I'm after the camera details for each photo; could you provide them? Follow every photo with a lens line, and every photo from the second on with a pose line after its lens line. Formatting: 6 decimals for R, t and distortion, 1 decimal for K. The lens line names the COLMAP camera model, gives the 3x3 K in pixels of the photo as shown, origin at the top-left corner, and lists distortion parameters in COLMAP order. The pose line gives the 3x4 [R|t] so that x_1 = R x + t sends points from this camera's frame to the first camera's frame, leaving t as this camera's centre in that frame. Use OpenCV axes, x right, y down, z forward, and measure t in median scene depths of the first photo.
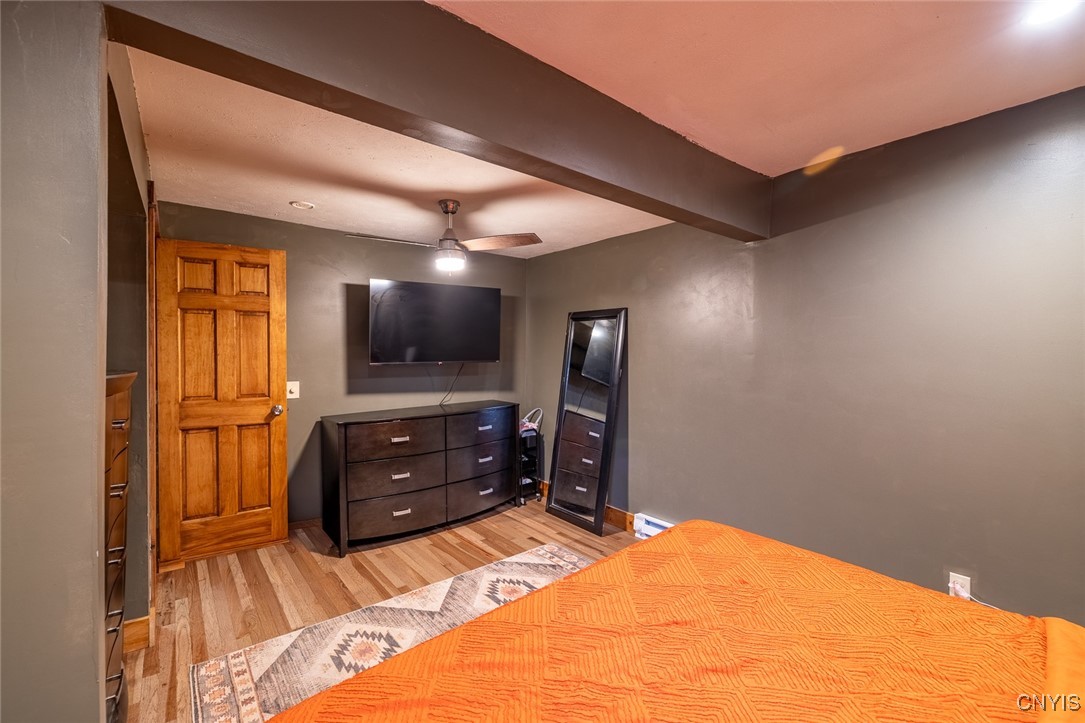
lens RADIAL K [[458.3, 0, 541.5], [0, 458.3, 356.6], [0, 0, 1]] dist [-0.003133, -0.000057]
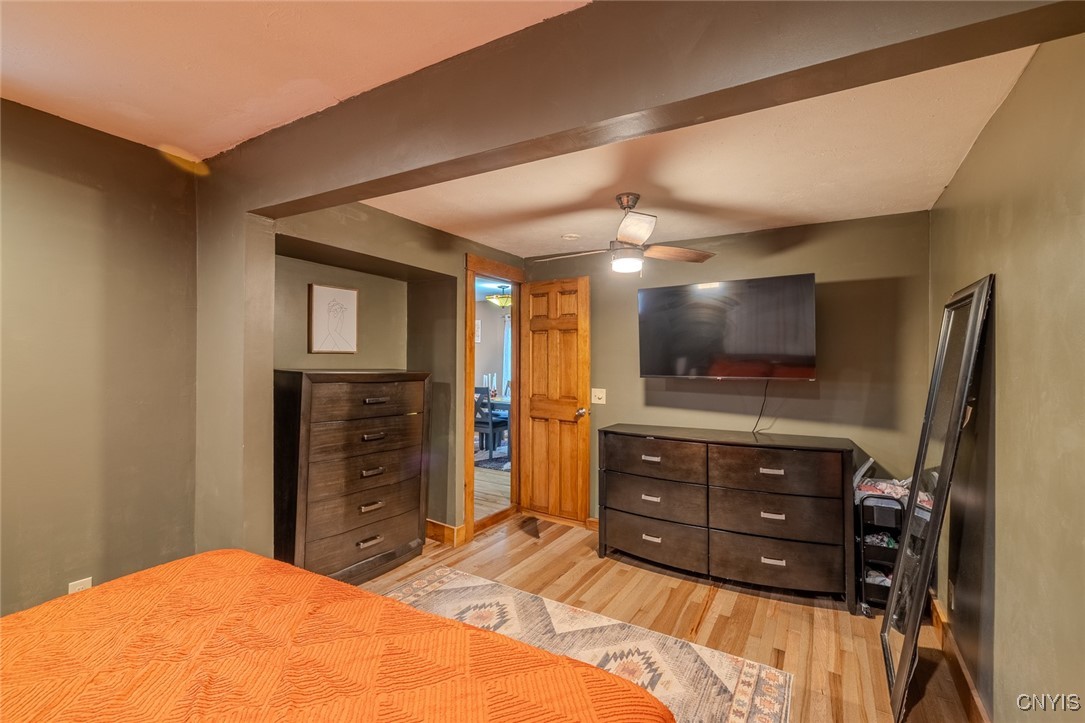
lens RADIAL K [[484.7, 0, 539.8], [0, 484.7, 357.3], [0, 0, 1]] dist [0.000215, 0.000292]
pose [[0.333191, 0.000415, -0.942859, 0.584598], [-0.021024, 0.999755, -0.006990, -0.013073], [0.942625, 0.022151, 0.333118, 0.495519]]
